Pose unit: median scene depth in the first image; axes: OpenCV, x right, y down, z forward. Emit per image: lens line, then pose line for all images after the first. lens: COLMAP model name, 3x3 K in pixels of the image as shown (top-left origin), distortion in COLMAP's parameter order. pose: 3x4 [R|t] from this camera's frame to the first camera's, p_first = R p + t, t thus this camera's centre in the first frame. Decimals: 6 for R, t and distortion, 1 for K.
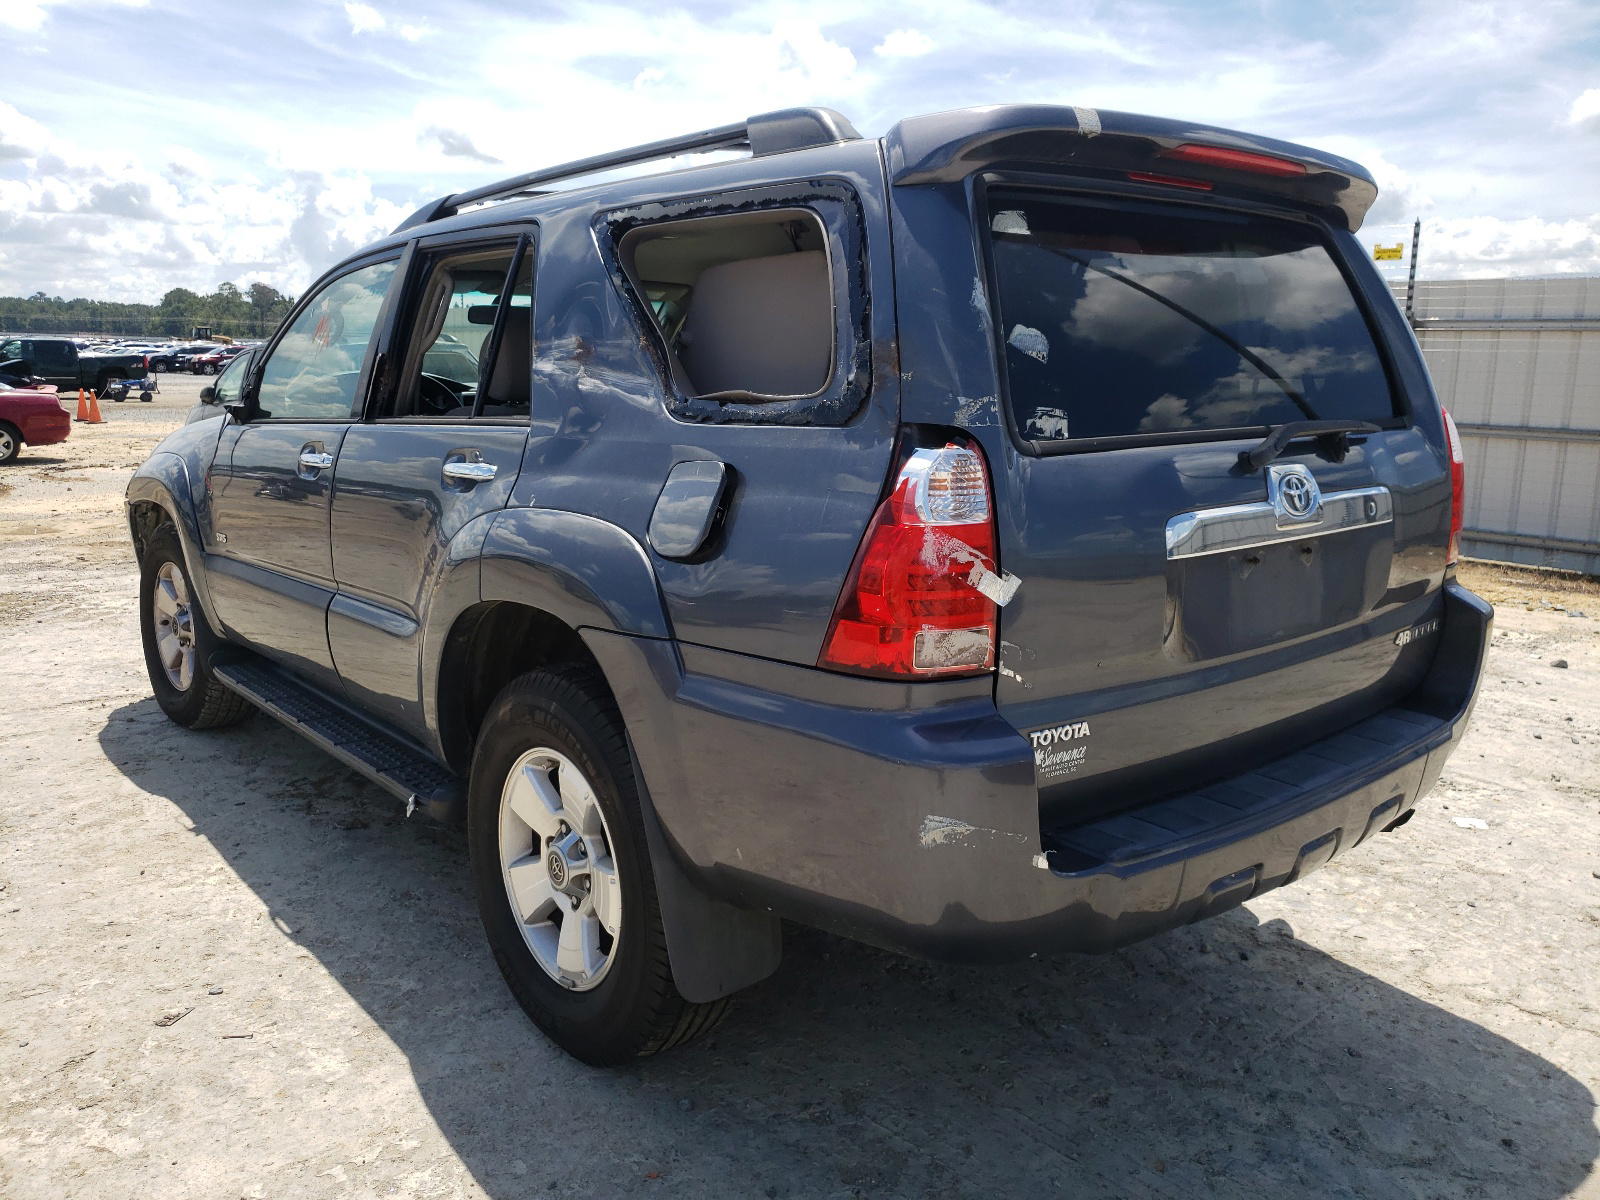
lens RADIAL K [[1238.8, 0, 760.9], [0, 1238.8, 599.8], [0, 0, 1]] dist [0.000819, -0.001429]
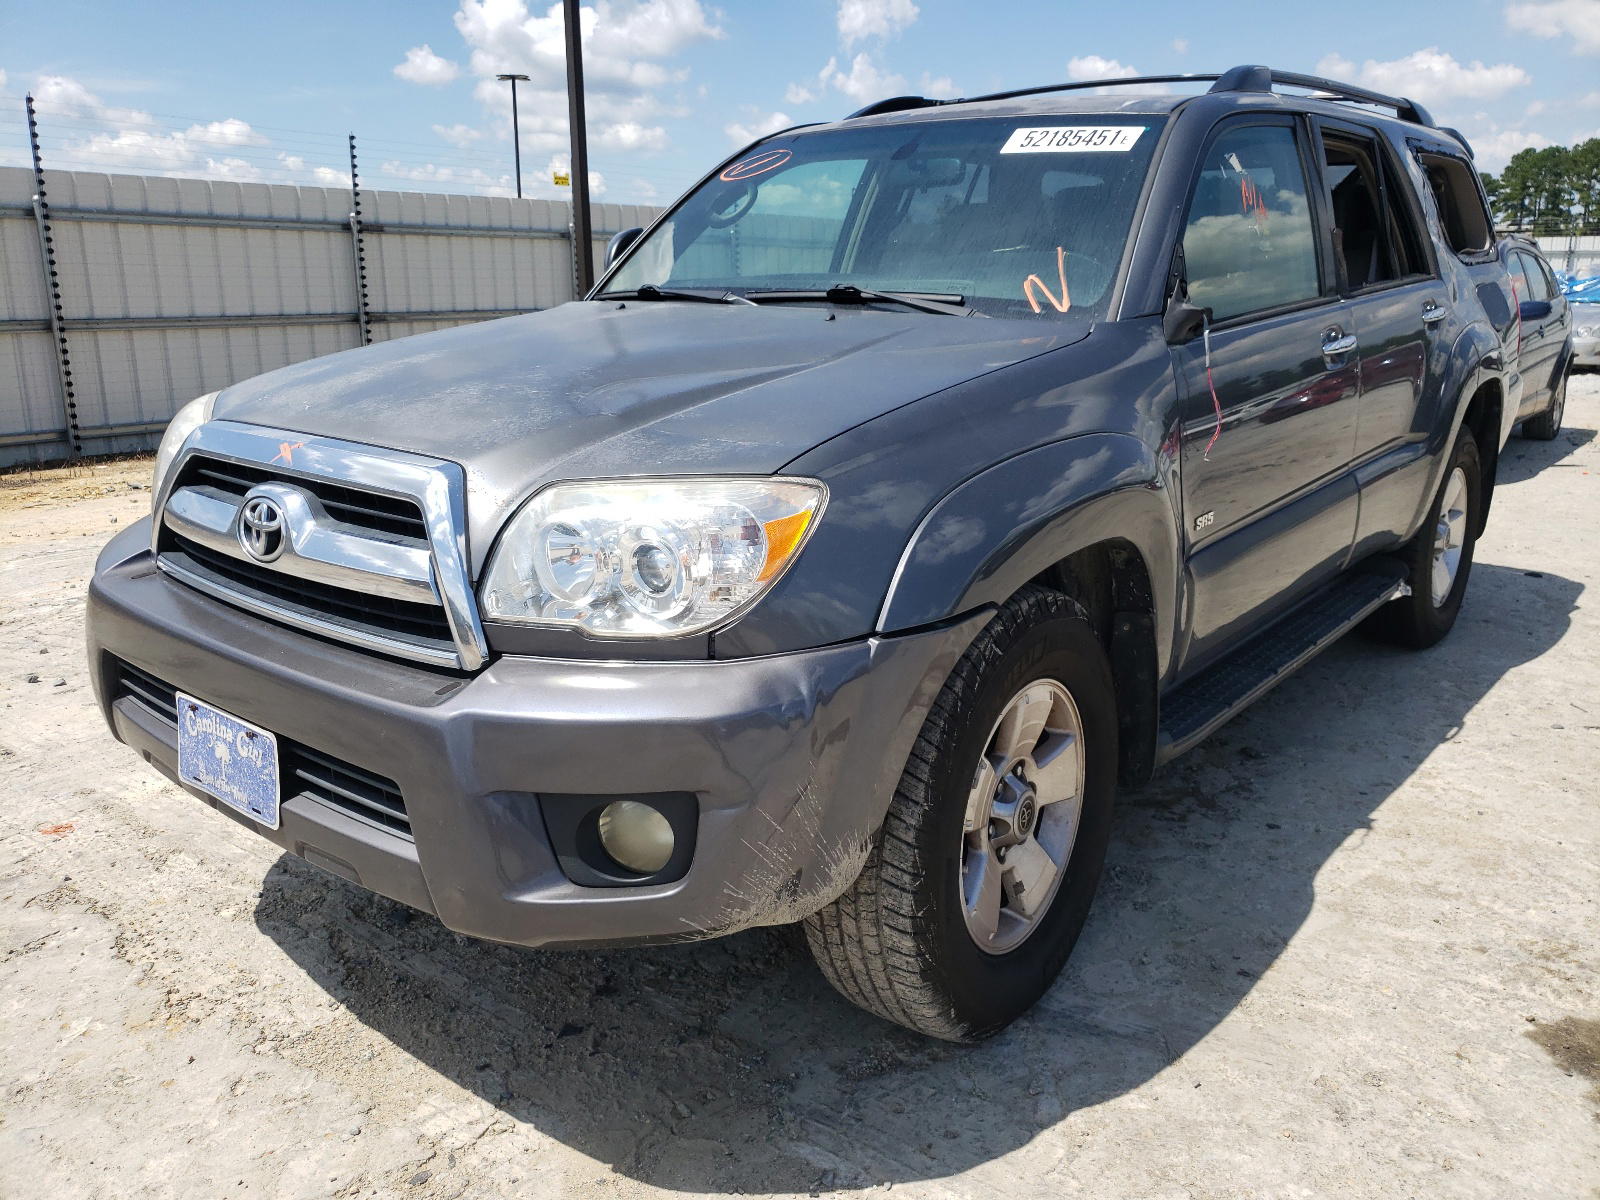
lens RADIAL K [[1238.8, 0, 760.9], [0, 1238.8, 599.8], [0, 0, 1]] dist [0.000819, -0.001429]
pose [[-0.179027, -0.263716, 0.947841, -1.090093], [0.182304, 0.937830, 0.295364, -0.269300], [-0.966806, 0.225673, -0.119820, 1.398528]]
